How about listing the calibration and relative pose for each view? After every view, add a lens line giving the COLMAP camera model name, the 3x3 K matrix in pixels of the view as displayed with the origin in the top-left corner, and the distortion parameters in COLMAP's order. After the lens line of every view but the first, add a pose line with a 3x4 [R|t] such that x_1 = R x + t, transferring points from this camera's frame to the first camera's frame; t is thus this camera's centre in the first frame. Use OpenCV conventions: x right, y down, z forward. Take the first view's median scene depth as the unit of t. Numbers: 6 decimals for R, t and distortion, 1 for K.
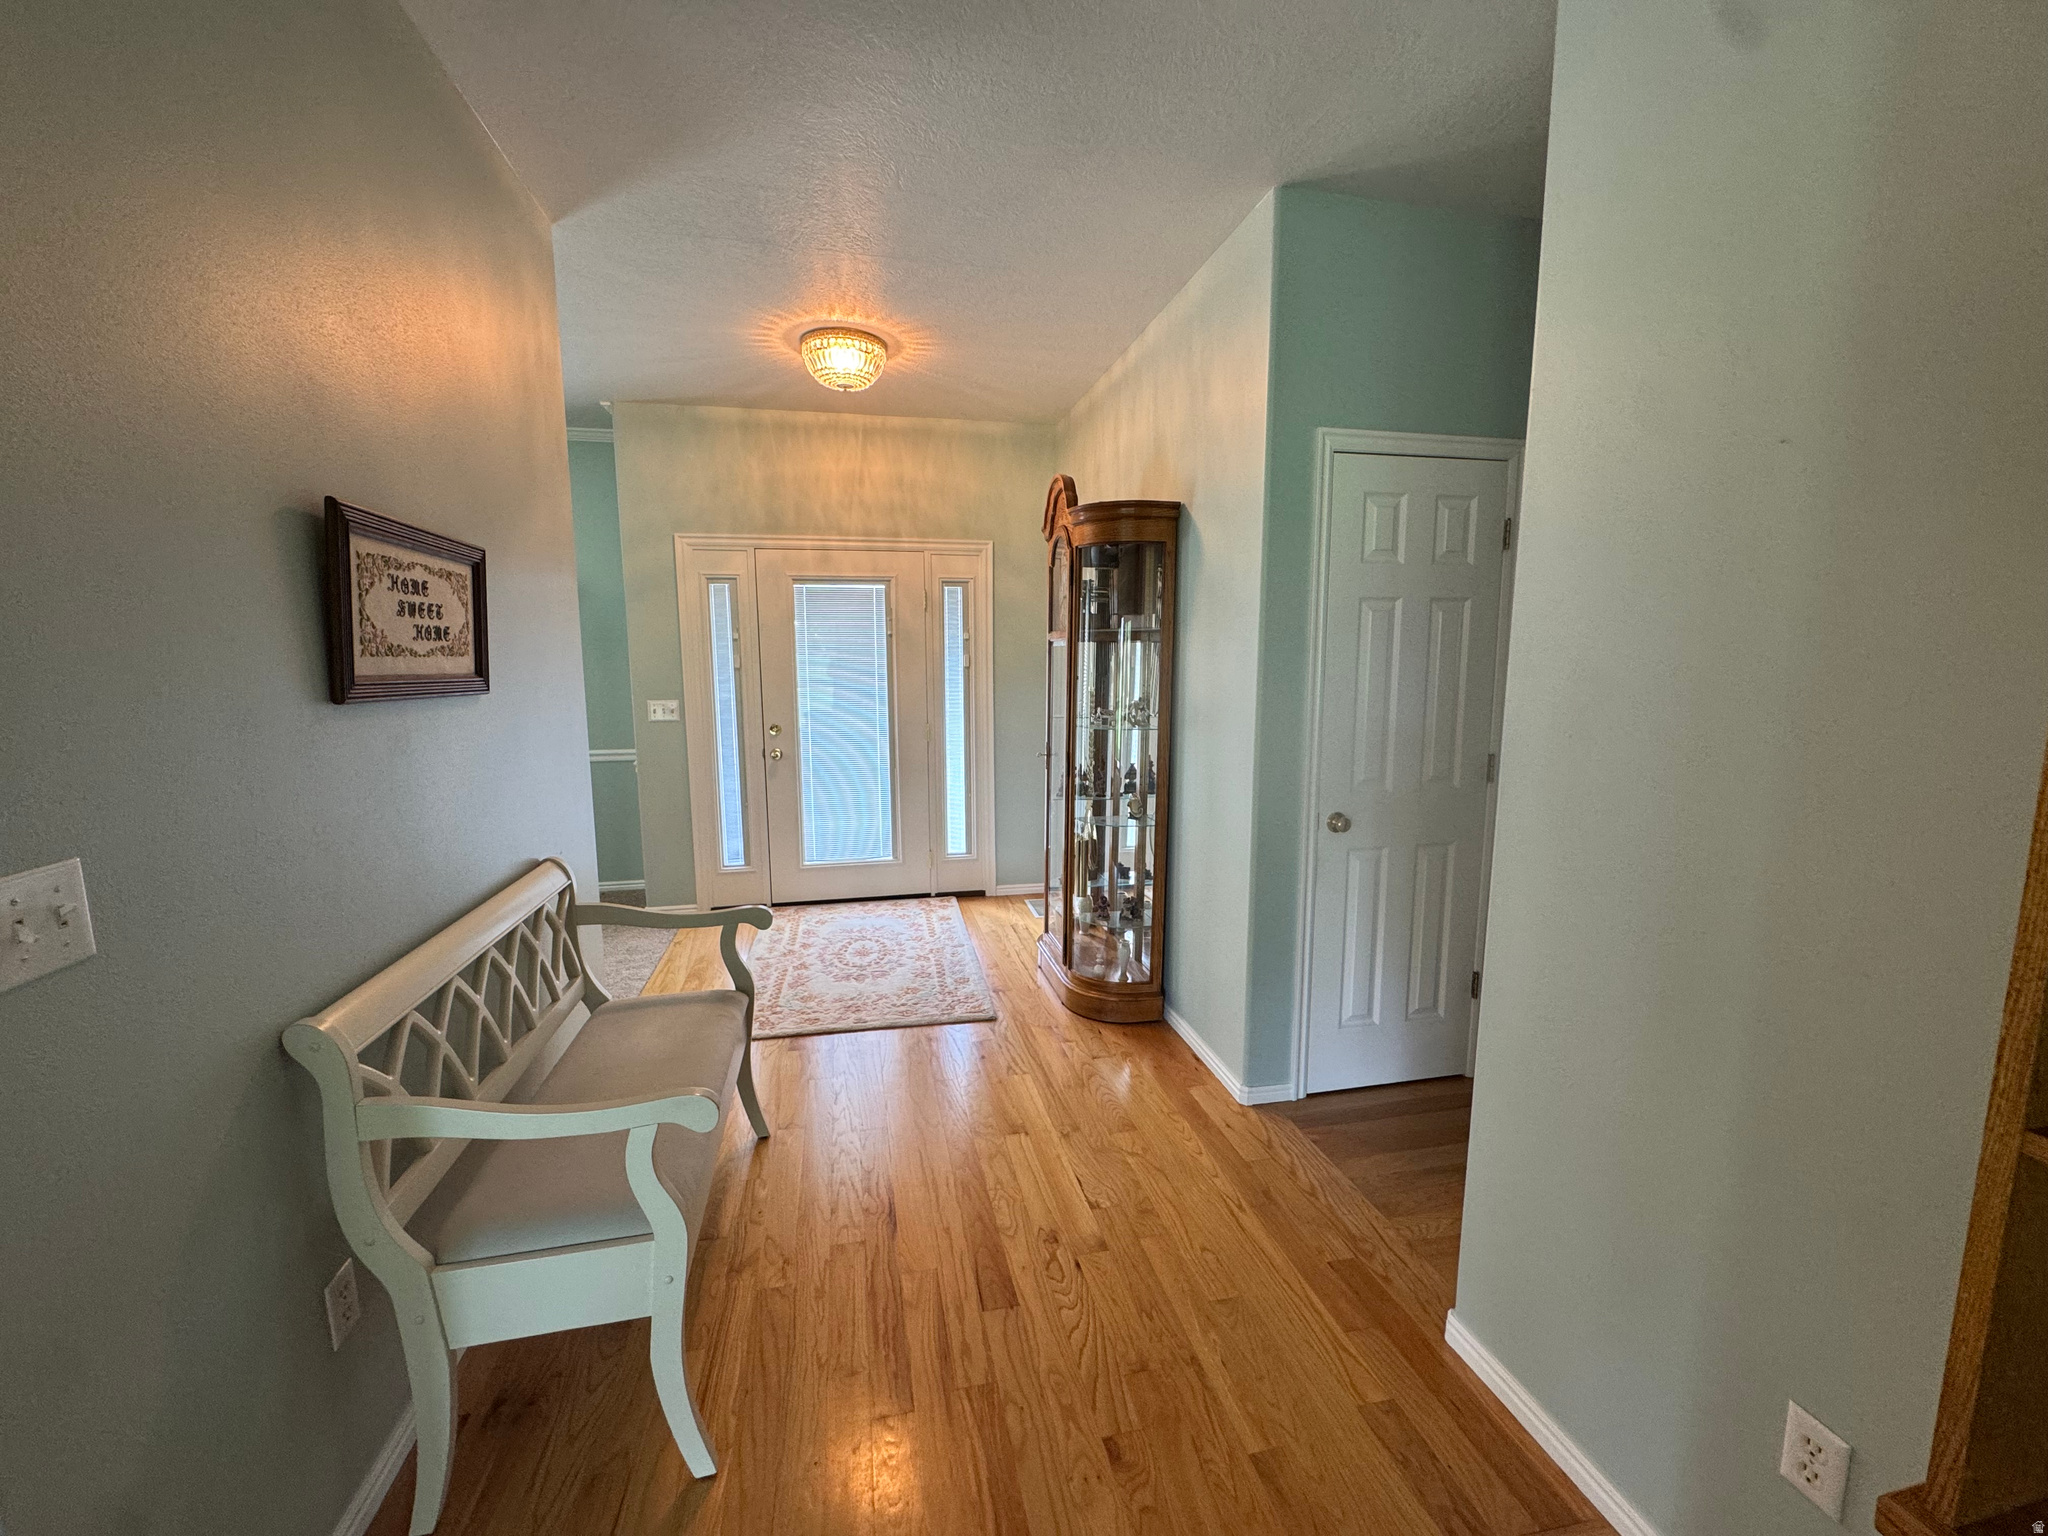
lens RADIAL K [[814.5, 0, 1014.4], [0, 814.5, 761.4], [0, 0, 1]] dist [-0.006029, 0.000709]
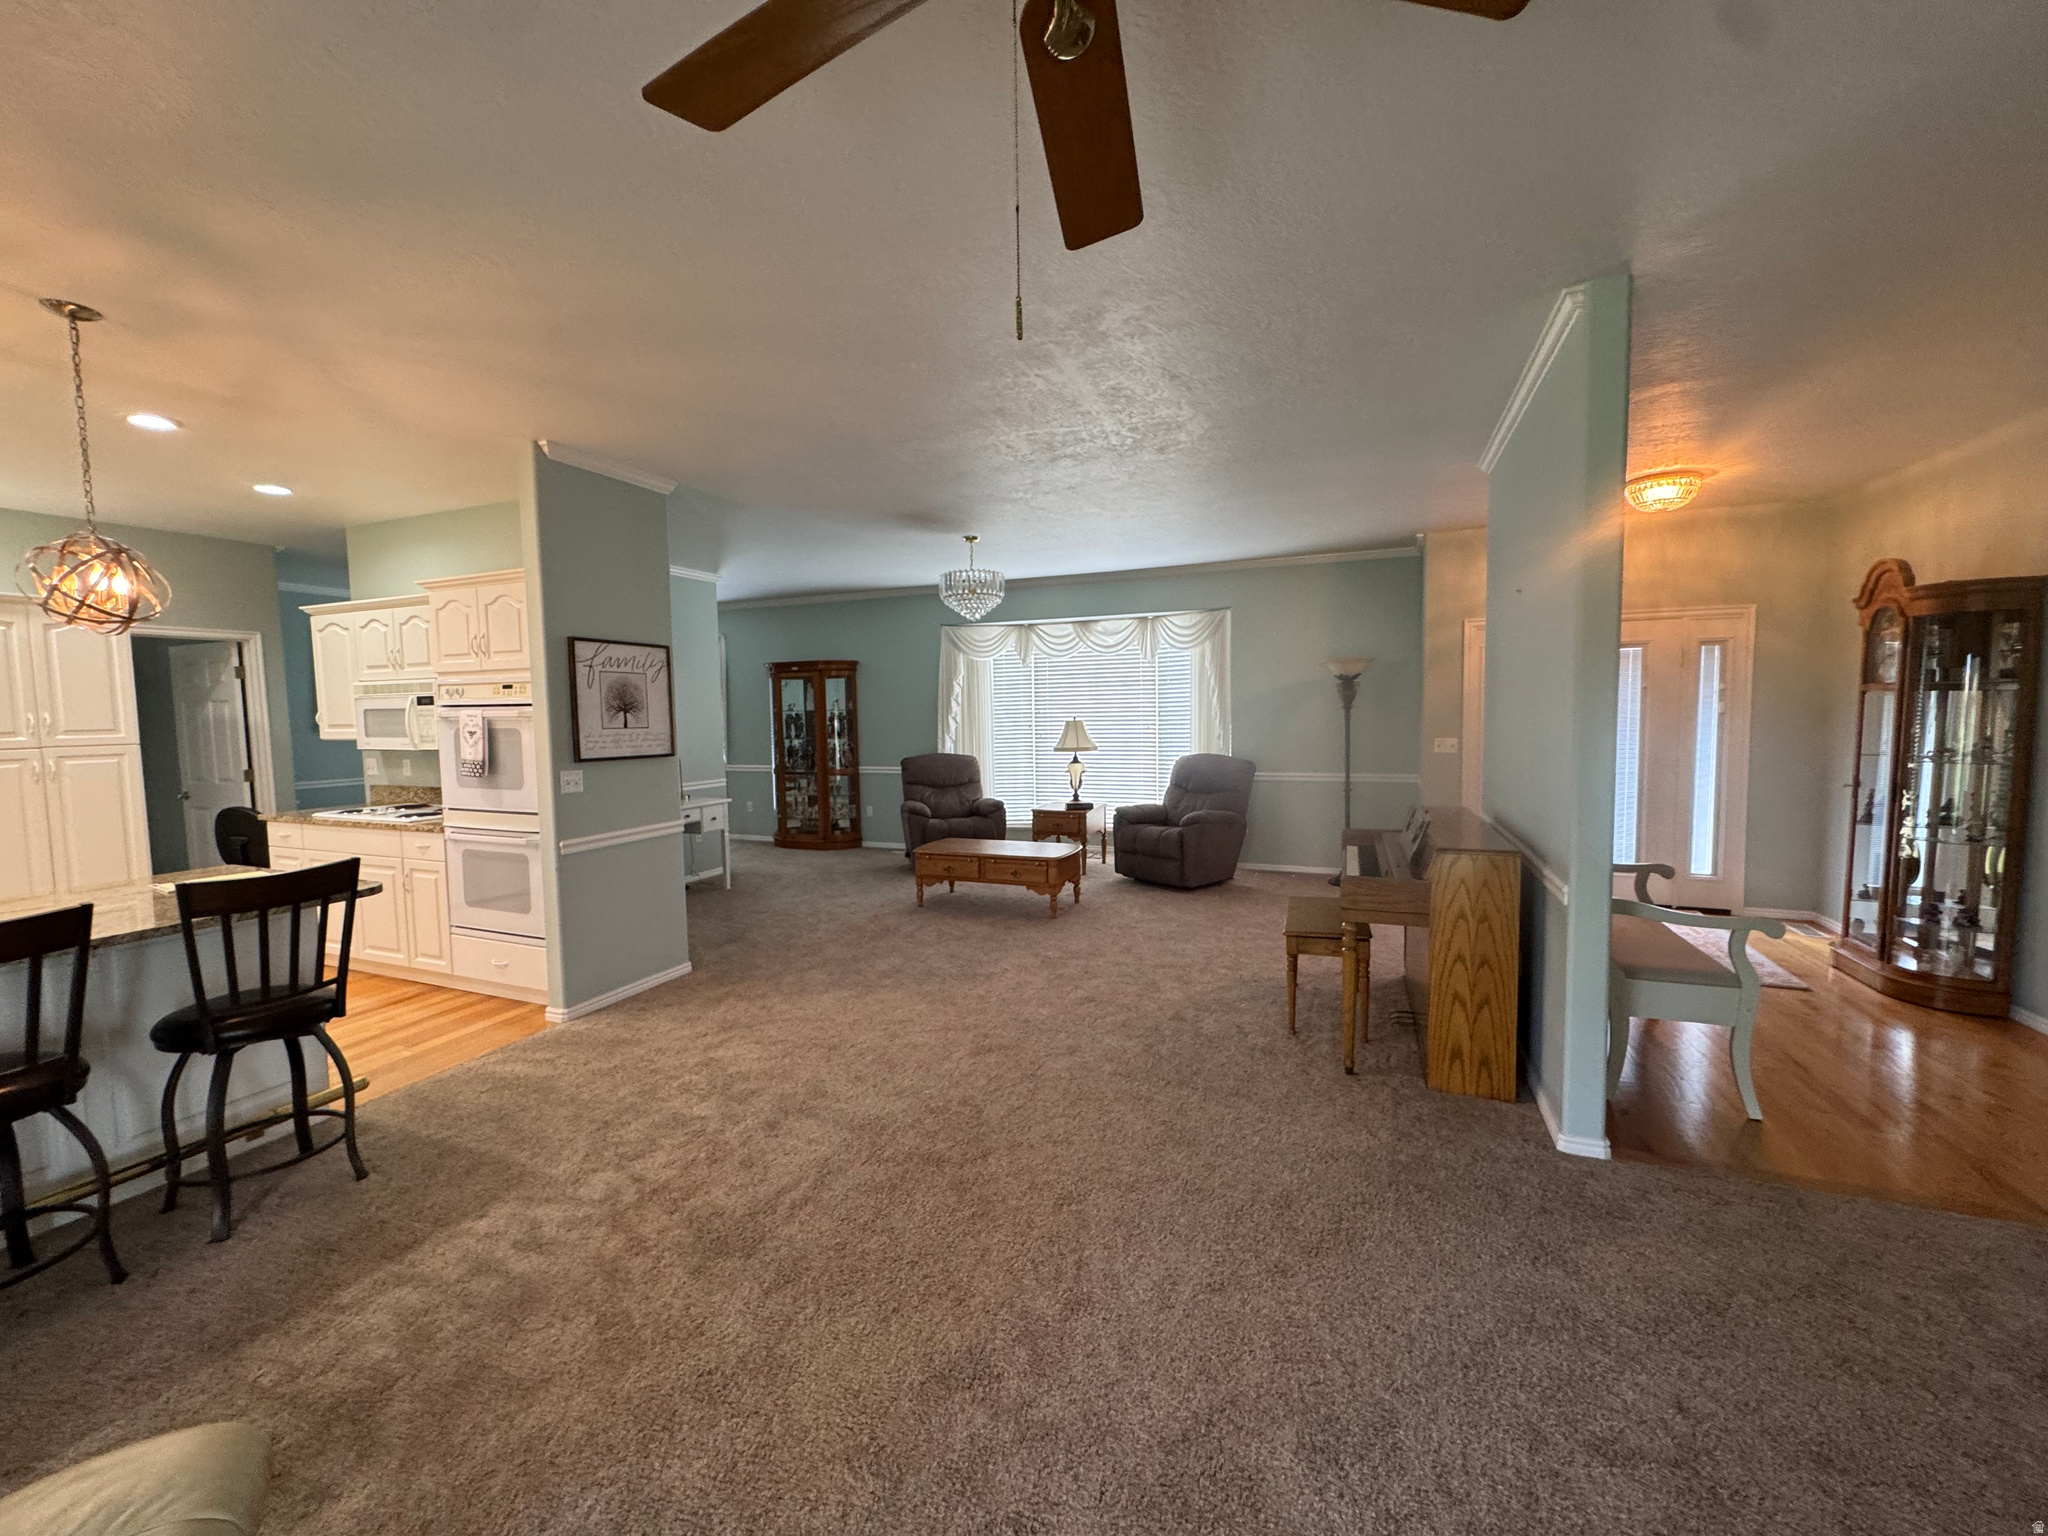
lens RADIAL K [[814.5, 0, 1023.8], [0, 814.5, 764.6], [0, 0, 1]] dist [-0.006029, 0.000709]
pose [[0.819125, 0.027699, -0.572946, -0.219680], [-0.059324, 0.997568, -0.036587, 0.061842], [0.570539, 0.063959, 0.818776, -0.535667]]
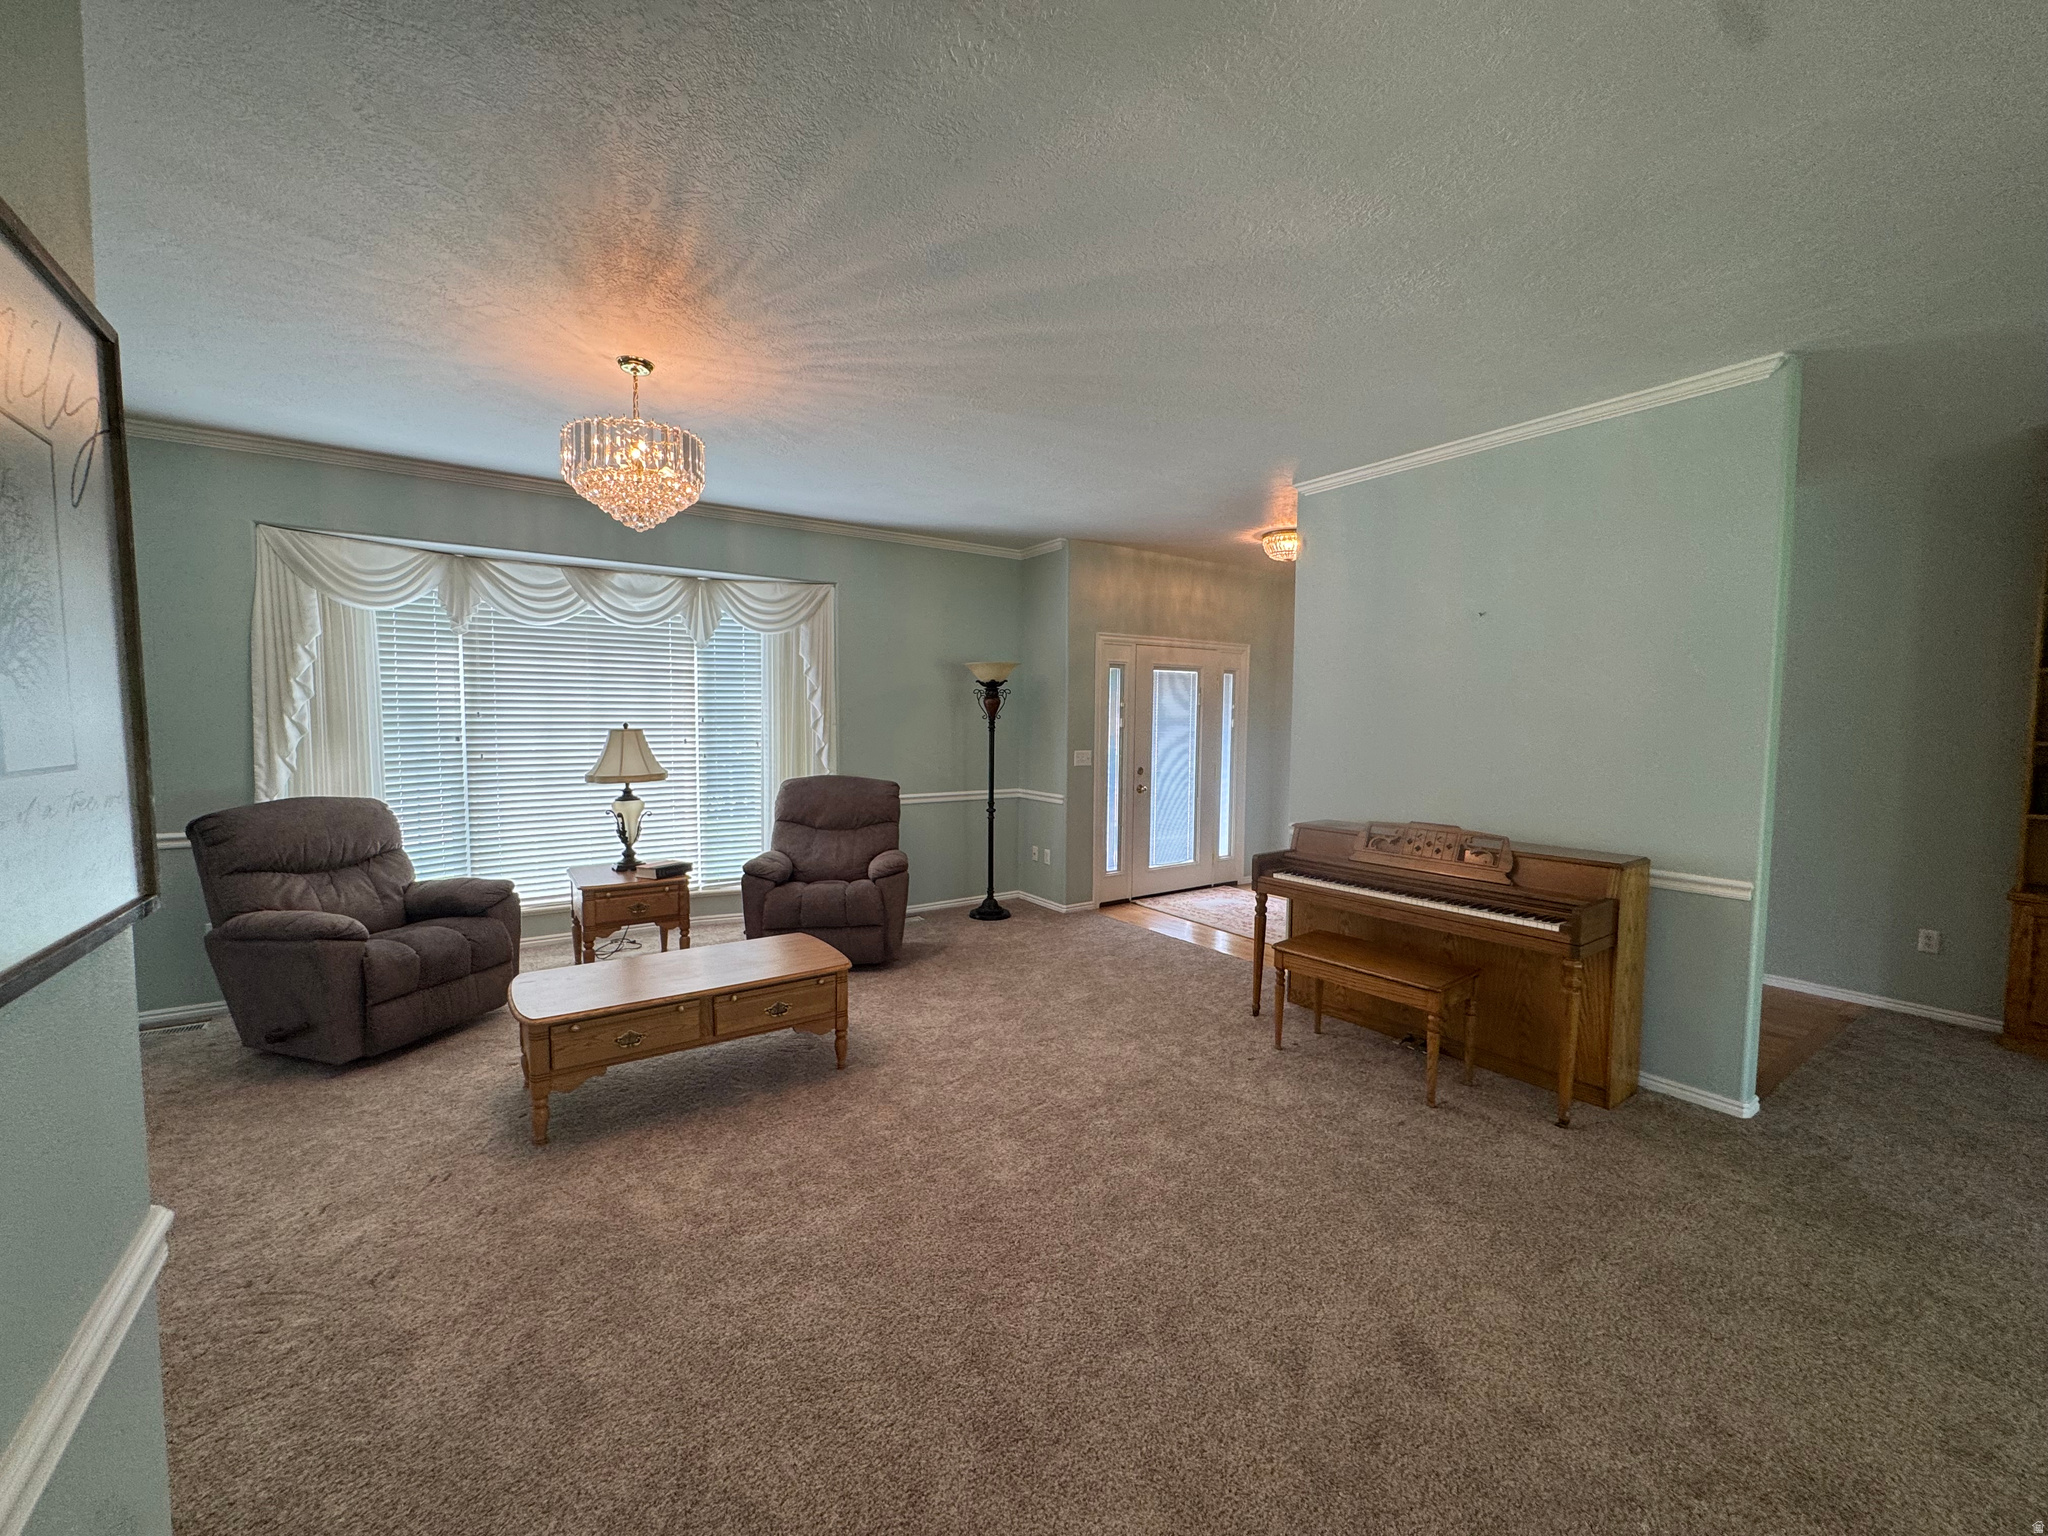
lens RADIAL K [[814.5, 0, 1008.8], [0, 814.5, 769.9], [0, 0, 1]] dist [-0.006029, 0.000709]
pose [[0.926189, -0.014940, 0.376765, -1.043300], [0.039092, 0.997635, -0.056540, 0.029571], [-0.375029, 0.067095, 0.924582, -0.218893]]
